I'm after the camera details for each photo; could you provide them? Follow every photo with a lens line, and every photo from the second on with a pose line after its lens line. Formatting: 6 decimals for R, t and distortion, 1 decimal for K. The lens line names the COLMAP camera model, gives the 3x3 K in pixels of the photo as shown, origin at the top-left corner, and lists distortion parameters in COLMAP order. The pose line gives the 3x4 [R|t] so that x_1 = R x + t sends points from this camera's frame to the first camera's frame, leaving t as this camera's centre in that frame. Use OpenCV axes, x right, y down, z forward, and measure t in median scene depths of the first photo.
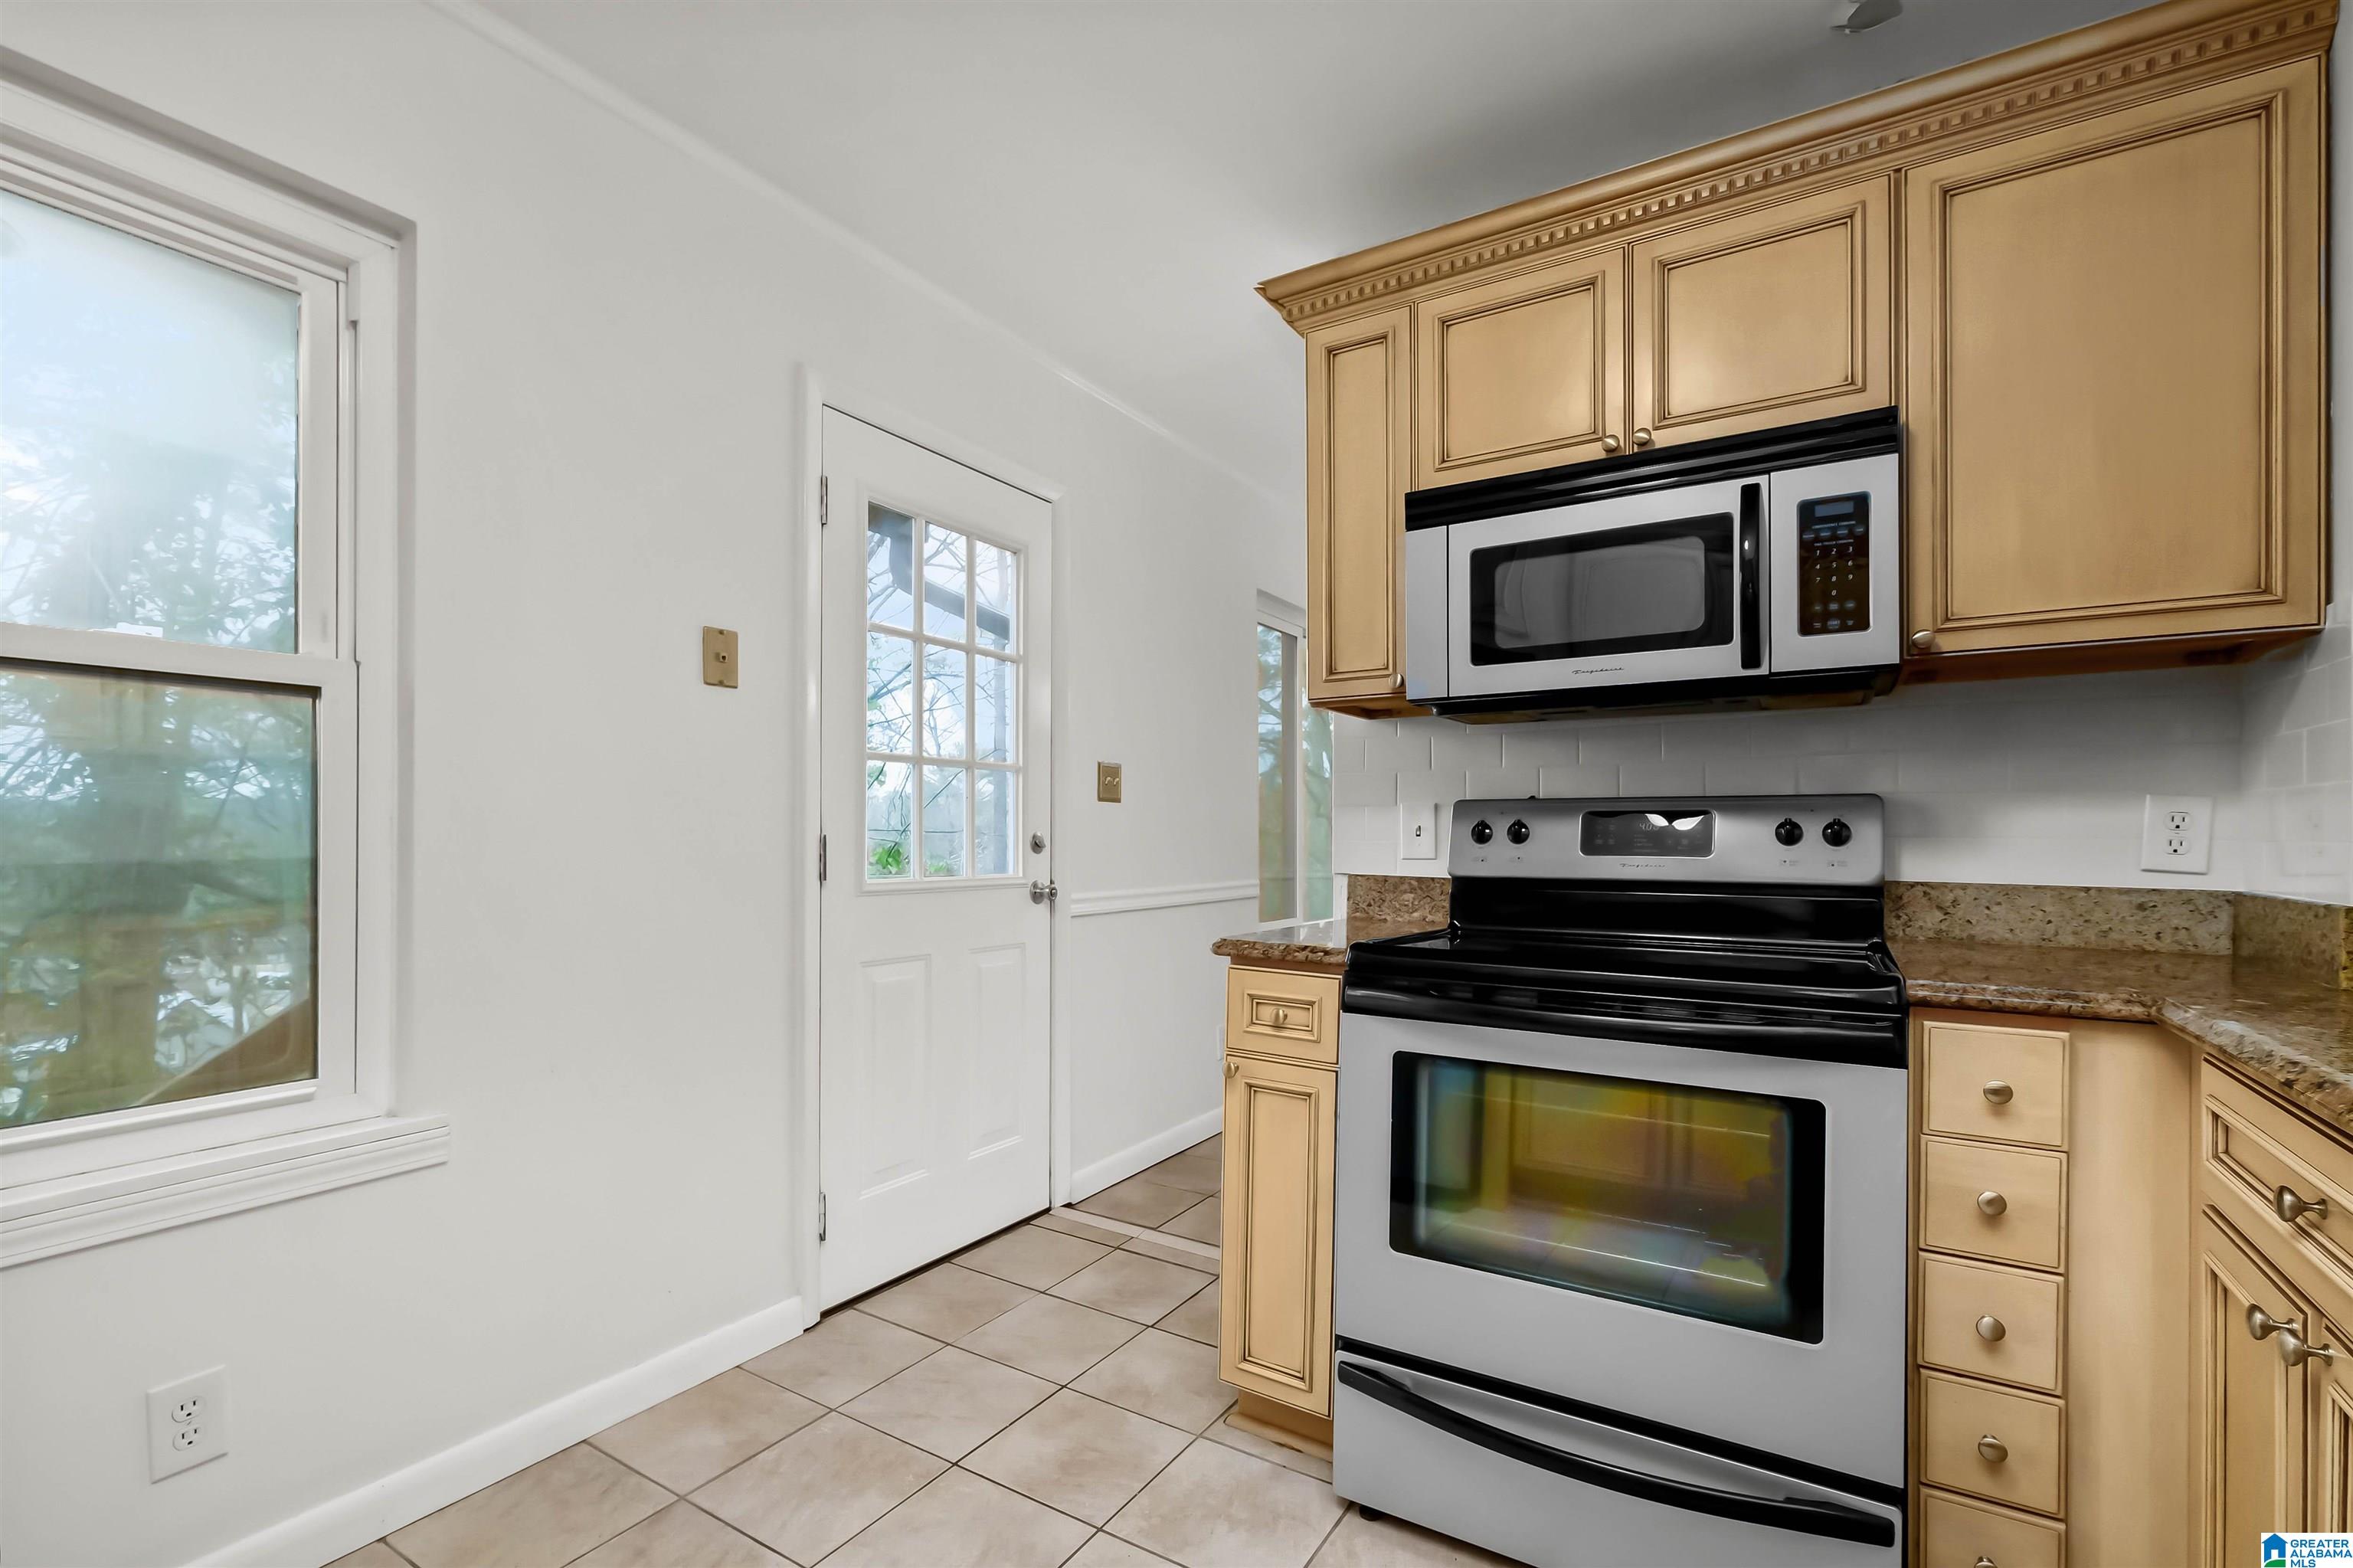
lens RADIAL K [[1037.2, 0, 1172.1], [0, 1037.2, 829.8], [0, 0, 1]] dist [-0.000427, -0.000059]
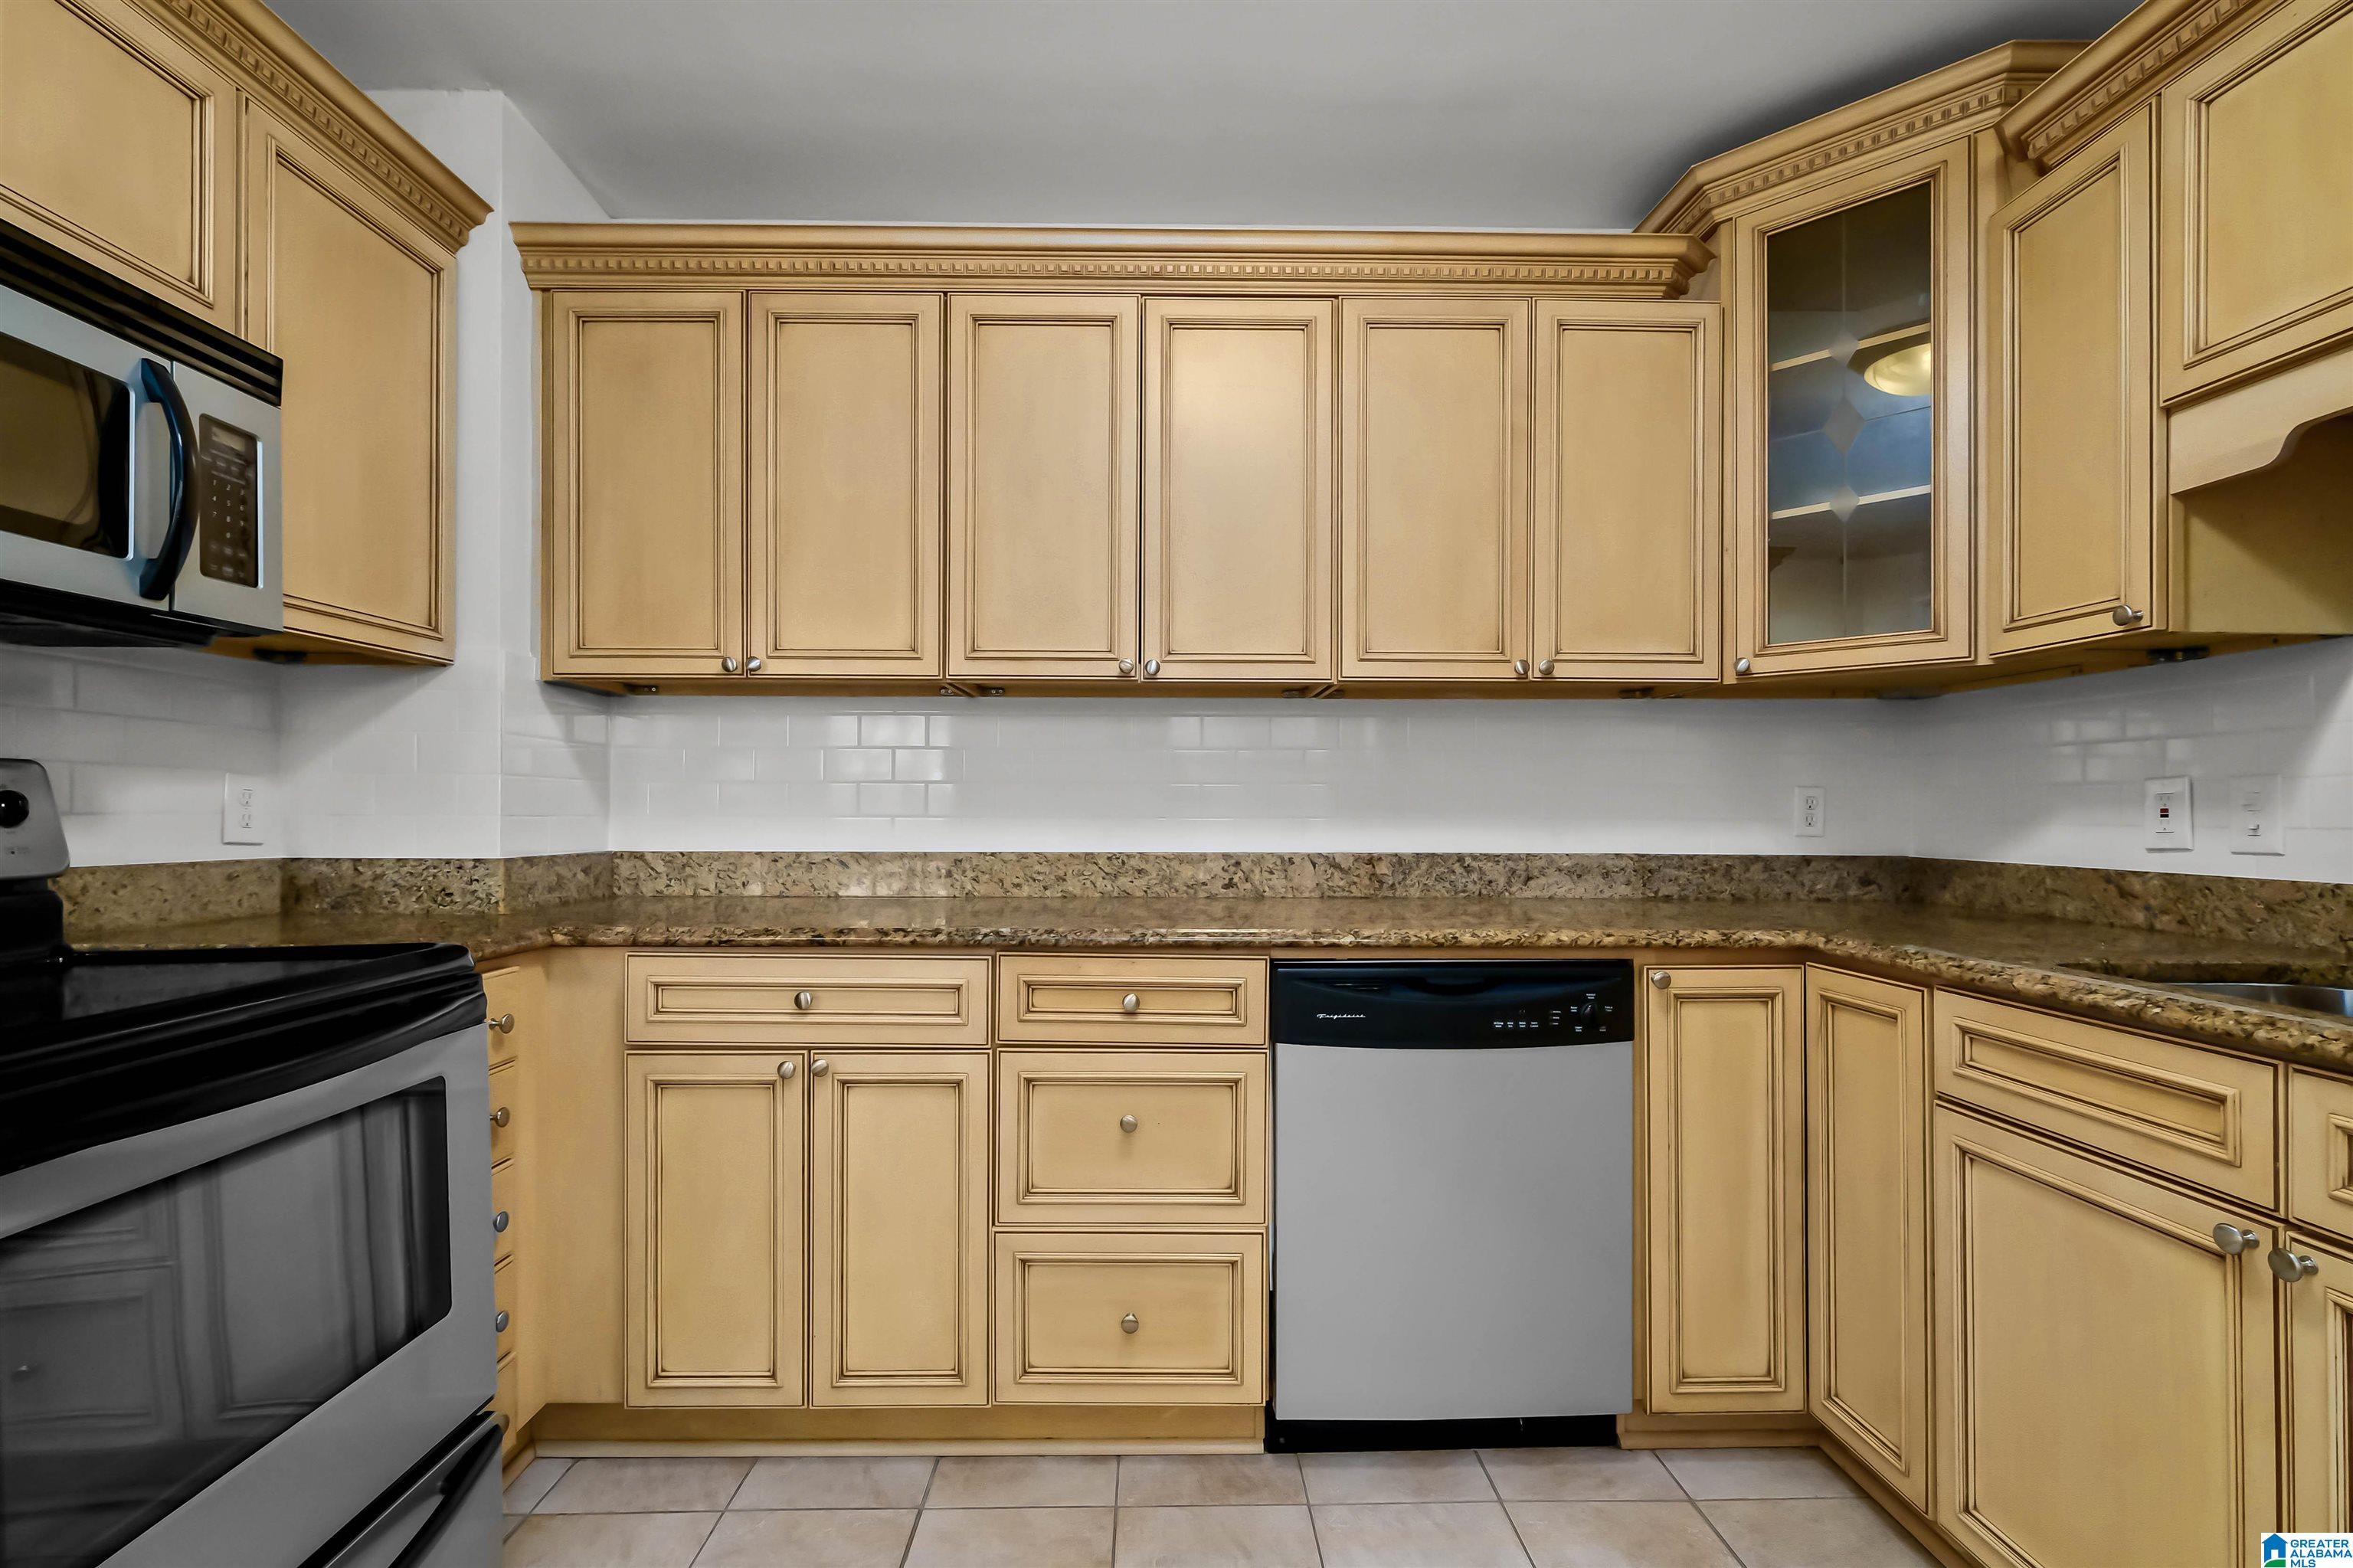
lens RADIAL K [[1044.5, 0, 1177.4], [0, 1044.5, 791.5], [0, 0, 1]] dist [0.001013, 0.000096]
pose [[-0.548011, 0.008411, 0.836429, -0.513204], [-0.007088, 0.999867, -0.014699, -0.005656], [-0.836441, -0.013984, -0.547878, 0.781878]]
